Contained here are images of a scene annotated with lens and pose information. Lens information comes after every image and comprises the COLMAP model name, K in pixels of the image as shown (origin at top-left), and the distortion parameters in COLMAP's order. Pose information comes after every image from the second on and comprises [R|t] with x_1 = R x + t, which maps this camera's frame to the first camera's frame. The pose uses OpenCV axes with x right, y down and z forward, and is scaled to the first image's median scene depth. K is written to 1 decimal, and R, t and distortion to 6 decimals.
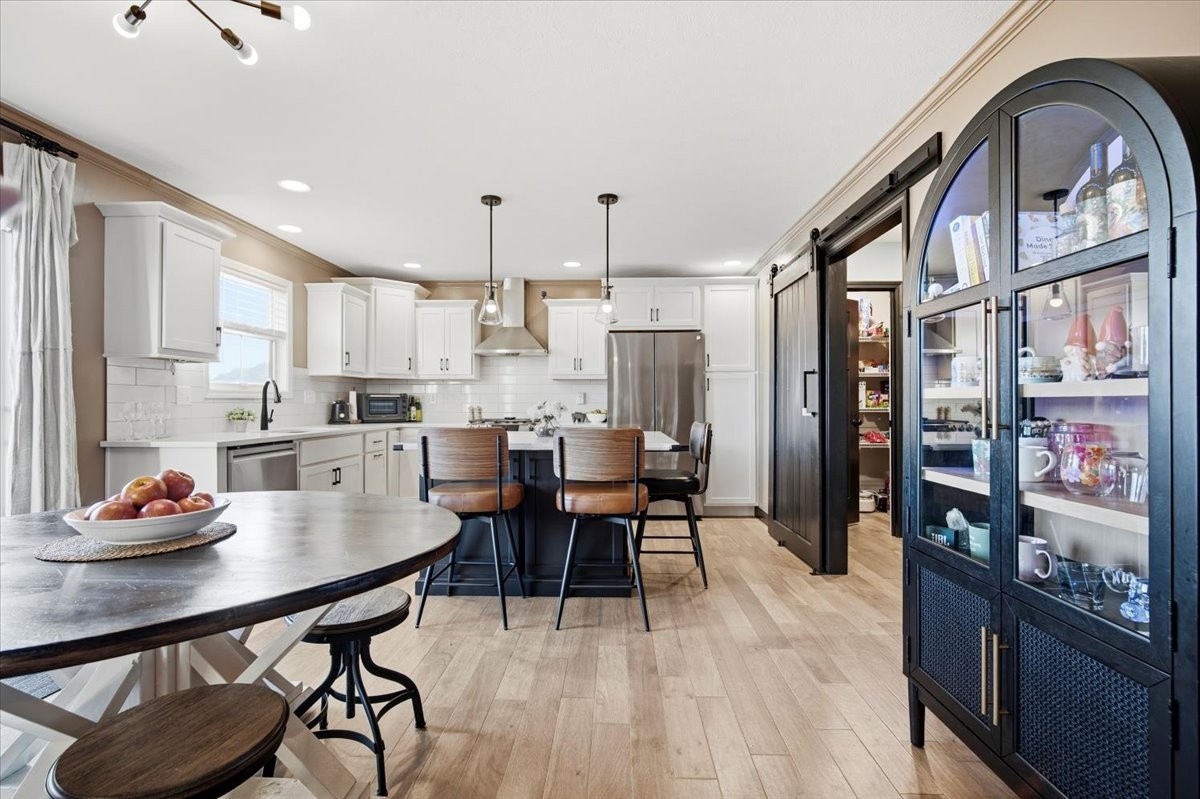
lens RADIAL K [[542.1, 0, 600.0], [0, 542.1, 399.5], [0, 0, 1]] dist [-0.018624, -0.000299]
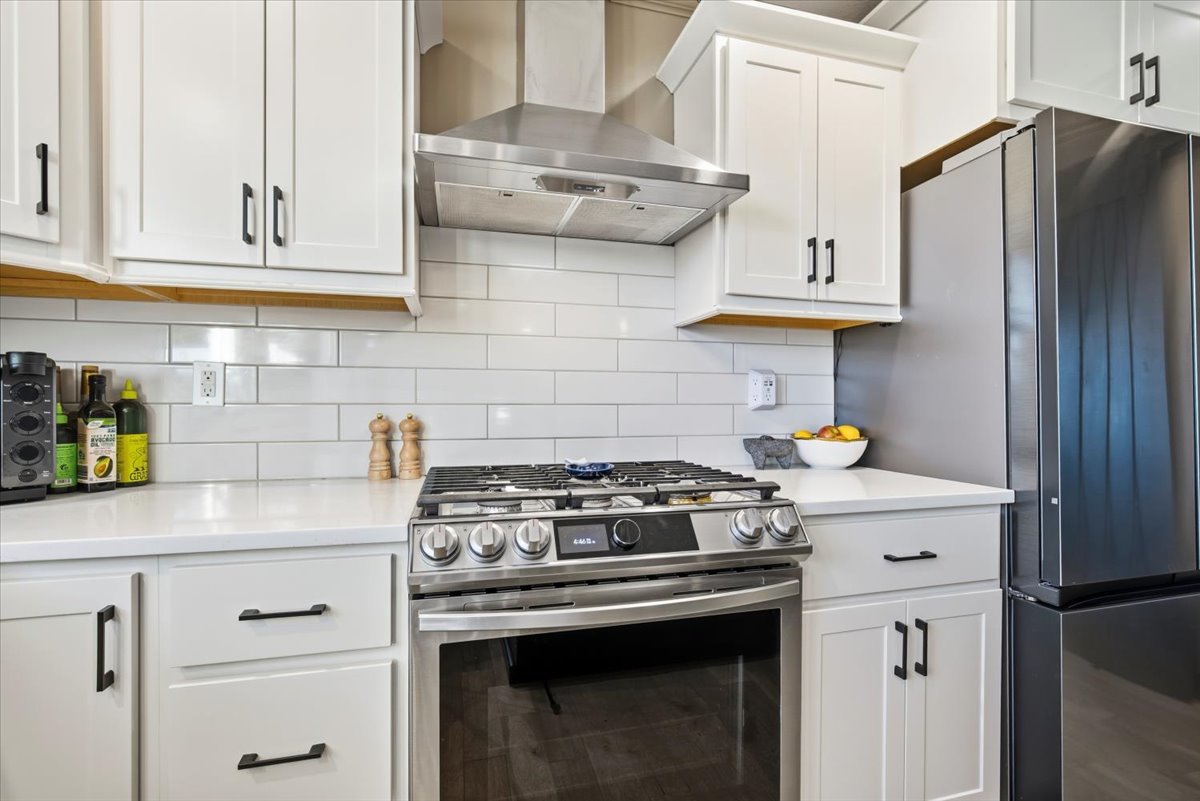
lens RADIAL K [[539.2, 0, 597.5], [0, 539.2, 402.0], [0, 0, 1]] dist [-0.011978, 0.000712]
pose [[0.959173, 0.002707, 0.282806, -0.258424], [-0.003311, 0.999993, 0.001660, 0.006227], [-0.282800, -0.002529, 0.959176, 0.888923]]
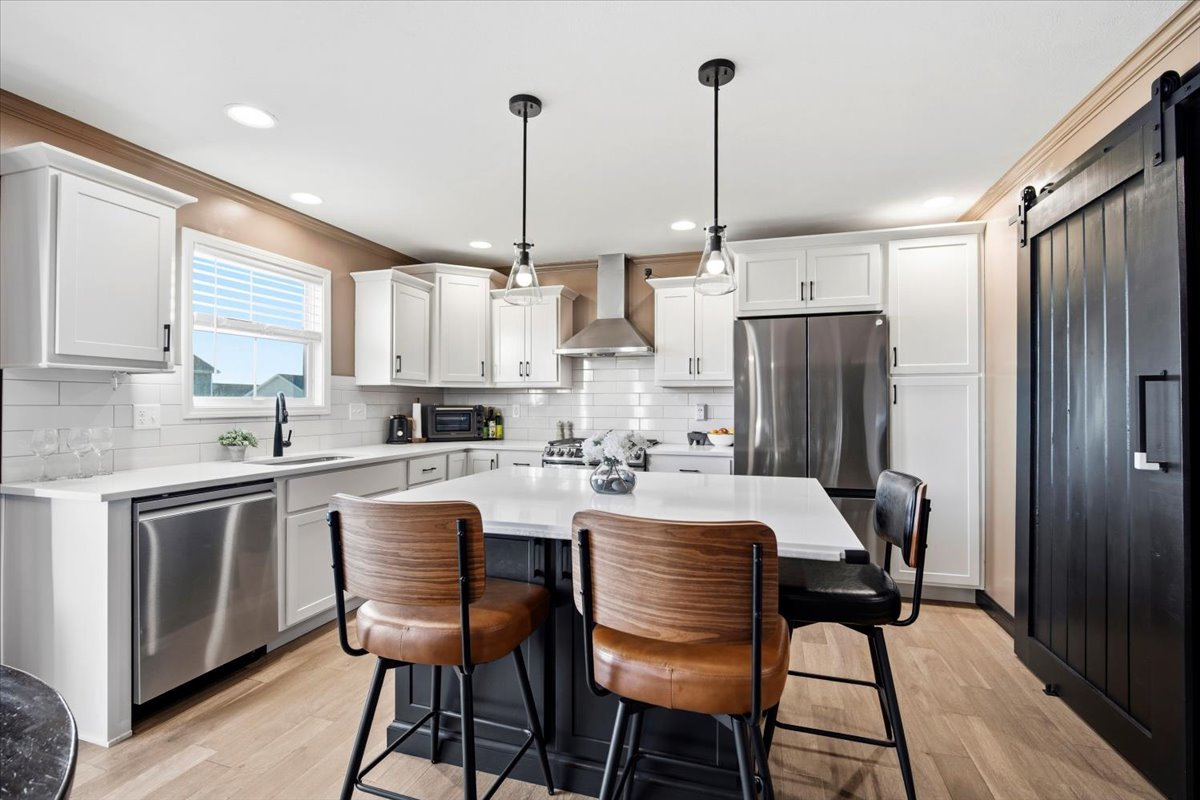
lens RADIAL K [[539.2, 0, 597.5], [0, 539.2, 401.5], [0, 0, 1]] dist [-0.011978, 0.000712]
pose [[0.963148, 0.001639, -0.268967, 0.032542], [-0.001152, 0.999997, 0.001968, -0.021870], [0.268970, -0.001586, 0.963147, 0.310436]]
